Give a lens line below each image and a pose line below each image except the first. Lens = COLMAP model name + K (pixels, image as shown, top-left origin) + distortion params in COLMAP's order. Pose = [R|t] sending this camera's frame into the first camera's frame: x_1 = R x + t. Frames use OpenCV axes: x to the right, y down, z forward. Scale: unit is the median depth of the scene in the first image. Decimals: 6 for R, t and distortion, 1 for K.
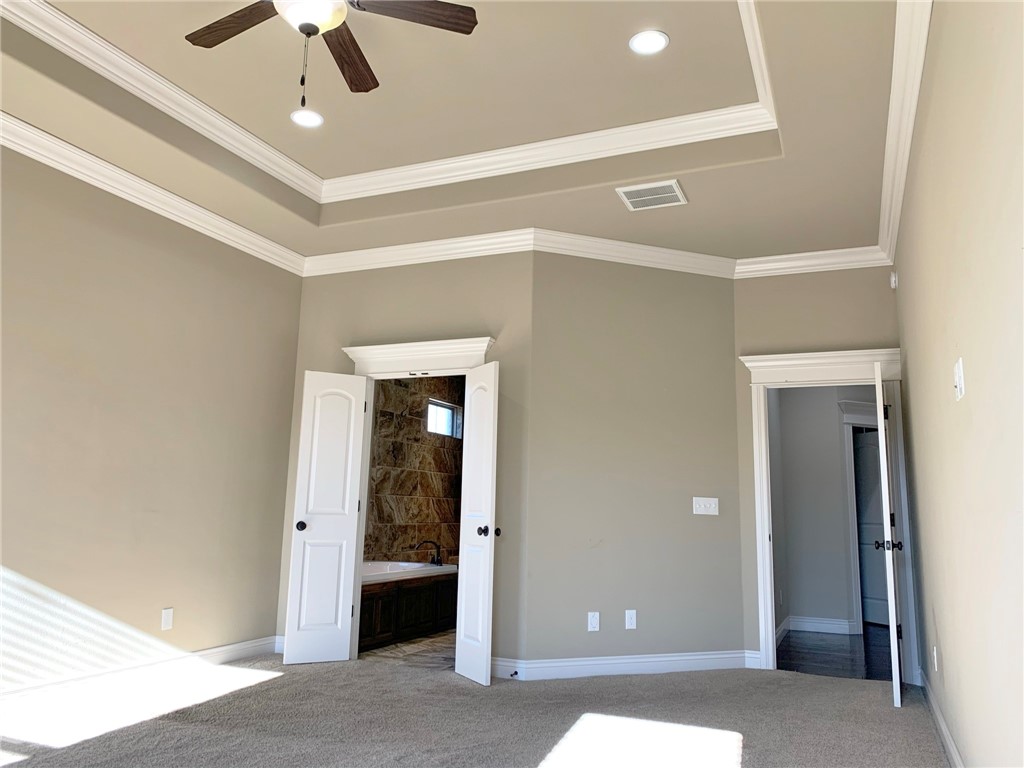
lens RADIAL K [[784.5, 0, 512.2], [0, 784.5, 380.9], [0, 0, 1]] dist [0.033795, -0.039092]
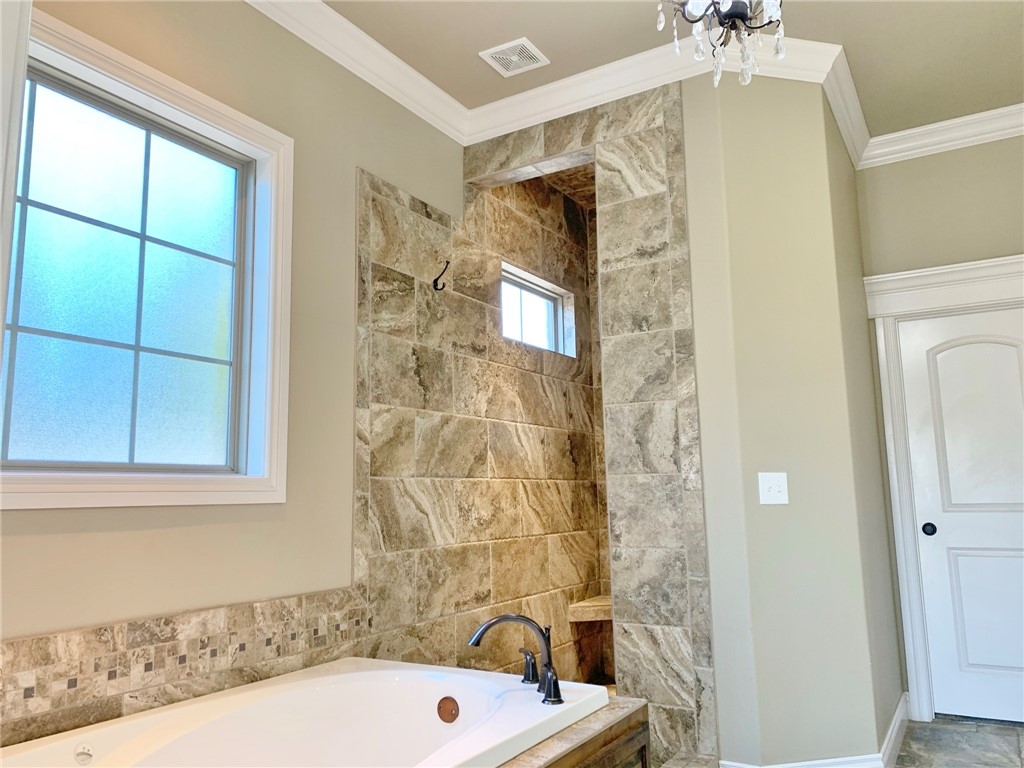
lens RADIAL K [[784.5, 0, 510.3], [0, 784.5, 384.1], [0, 0, 1]] dist [0.033795, -0.039092]
pose [[0.990386, -0.064435, -0.122408, -0.052795], [0.067008, 0.997607, 0.017015, 0.090065], [0.121019, -0.025054, 0.992334, 0.582475]]
